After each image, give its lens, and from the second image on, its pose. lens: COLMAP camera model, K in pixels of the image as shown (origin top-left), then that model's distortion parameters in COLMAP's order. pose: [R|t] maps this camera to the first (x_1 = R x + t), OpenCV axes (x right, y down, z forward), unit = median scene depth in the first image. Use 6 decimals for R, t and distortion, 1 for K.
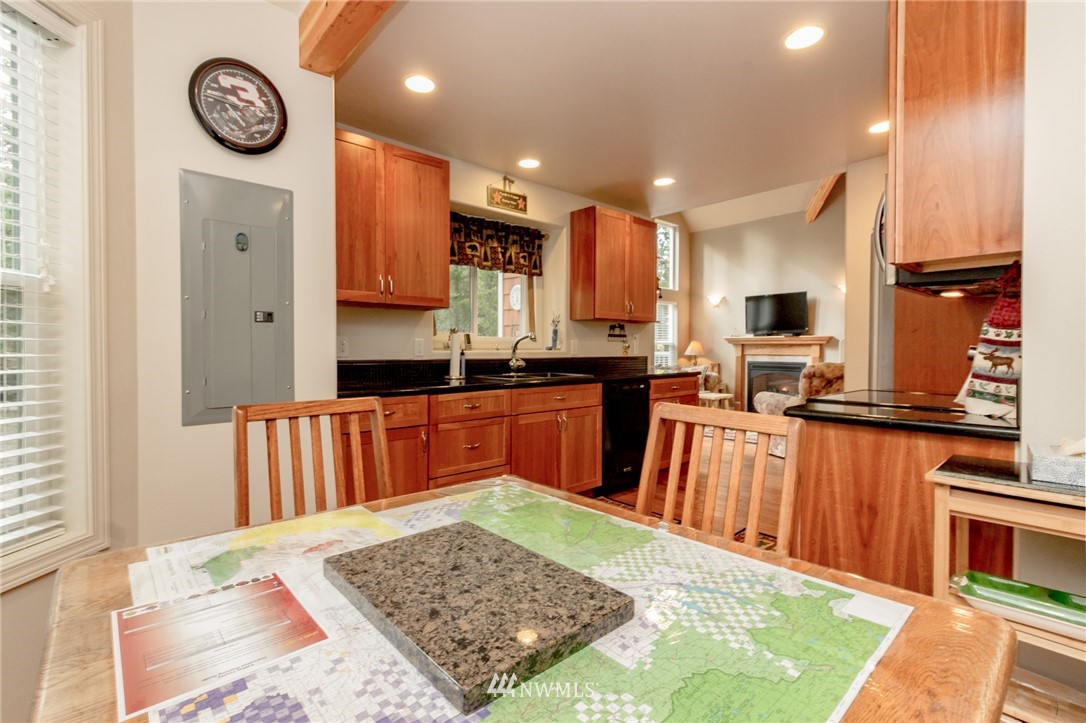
lens RADIAL K [[488.6, 0, 565.5], [0, 488.6, 355.3], [0, 0, 1]] dist [0.006200, 0.001250]
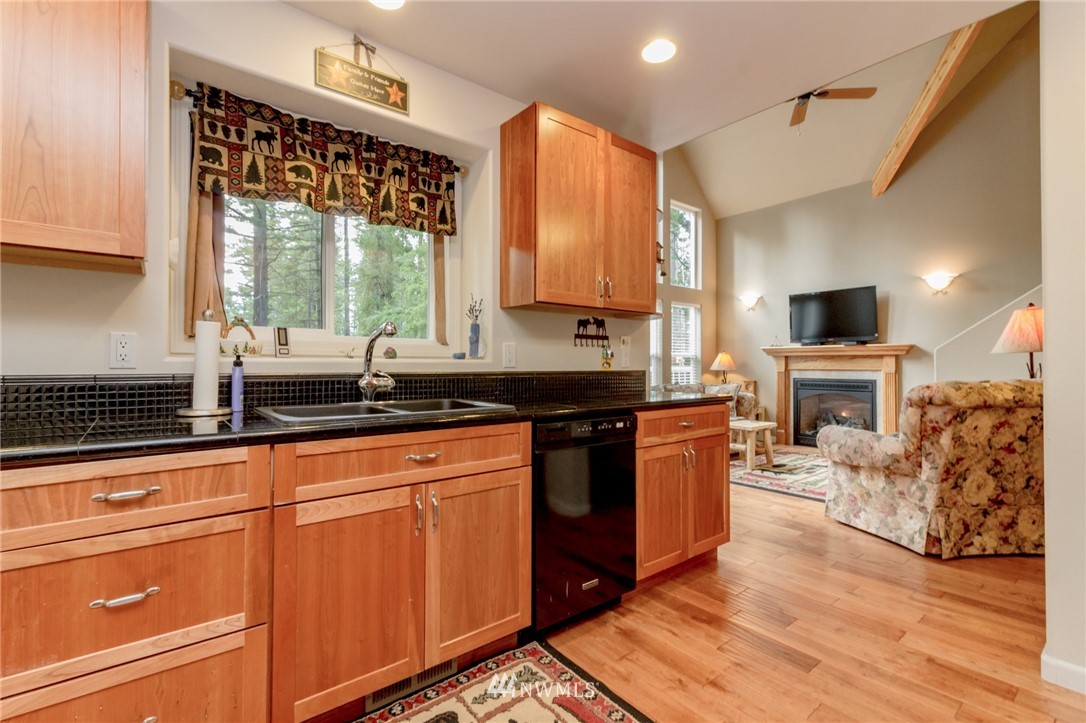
lens RADIAL K [[488.6, 0, 544.3], [0, 488.6, 359.8], [0, 0, 1]] dist [0.006200, 0.001250]
pose [[0.995488, -0.002729, -0.094852, 0.115020], [0.000441, 0.999709, -0.024134, 0.003950], [0.094890, 0.023983, 0.995199, 0.415786]]
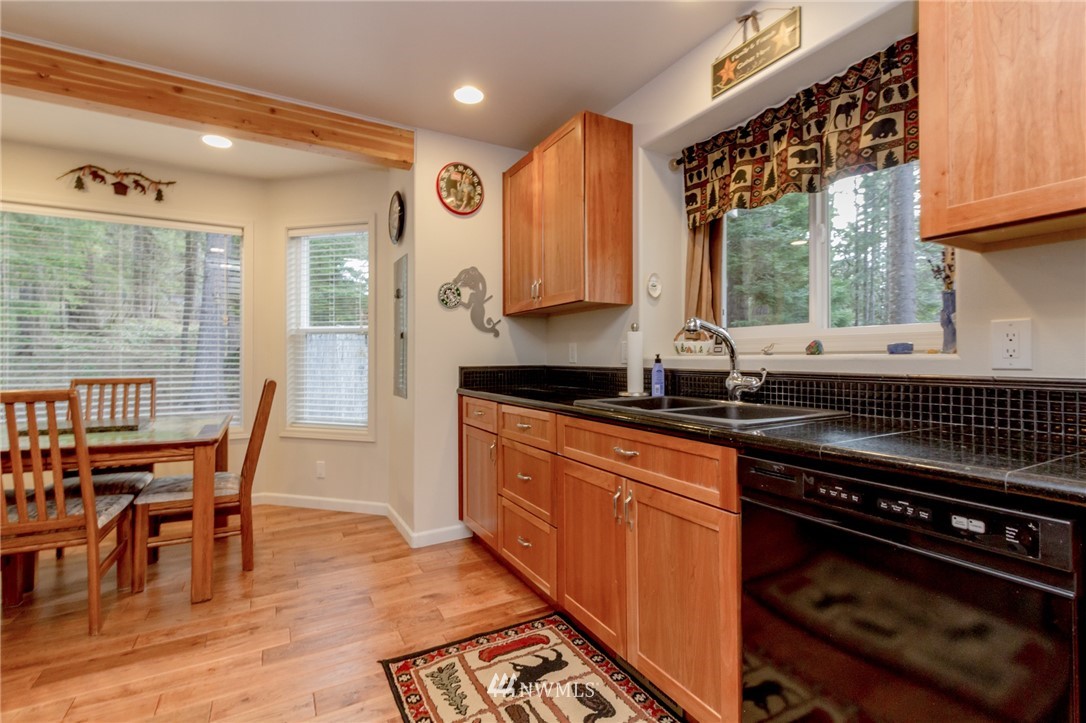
lens RADIAL K [[488.6, 0, 551.8], [0, 488.6, 357.6], [0, 0, 1]] dist [0.006200, 0.001250]
pose [[-0.248019, -0.005510, -0.968739, 0.361205], [-0.015270, 0.999882, -0.001778, -0.003161], [0.968635, 0.014352, -0.248074, 0.800102]]
